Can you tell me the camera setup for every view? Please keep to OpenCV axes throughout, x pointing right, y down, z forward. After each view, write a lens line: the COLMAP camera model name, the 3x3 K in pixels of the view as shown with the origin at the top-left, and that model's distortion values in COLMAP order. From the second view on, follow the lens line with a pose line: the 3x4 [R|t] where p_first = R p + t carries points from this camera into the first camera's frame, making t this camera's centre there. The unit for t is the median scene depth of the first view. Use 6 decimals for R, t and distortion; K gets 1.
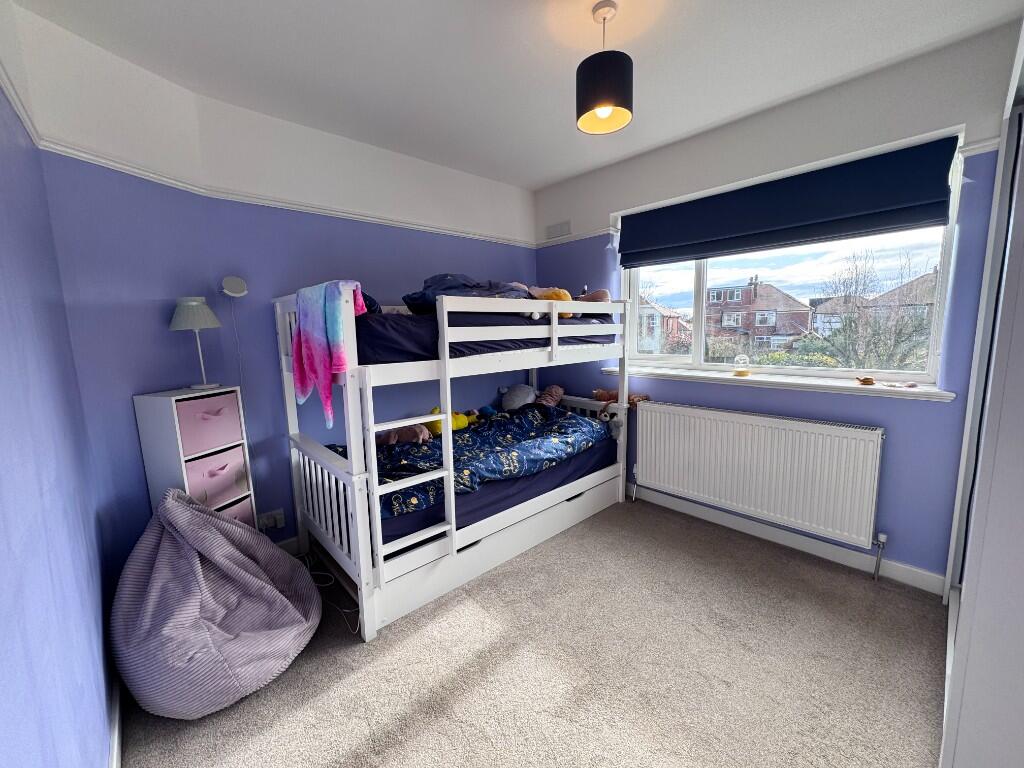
lens RADIAL K [[405.5, 0, 512.8], [0, 405.5, 381.6], [0, 0, 1]] dist [-0.003979, -0.000135]
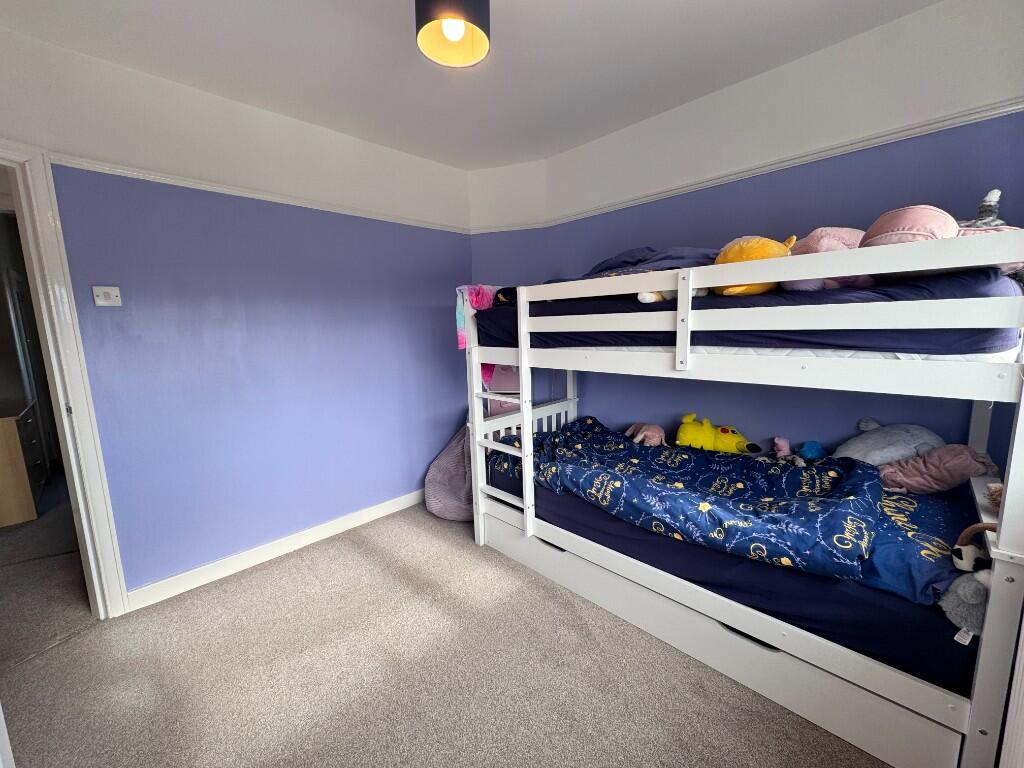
lens RADIAL K [[405.5, 0, 512.8], [0, 405.5, 381.6], [0, 0, 1]] dist [-0.003979, -0.000135]
pose [[0.054647, 0.167373, -0.984378, 0.717726], [-0.106220, 0.981232, 0.160941, -0.111141], [0.992840, 0.095766, 0.071400, 0.749822]]
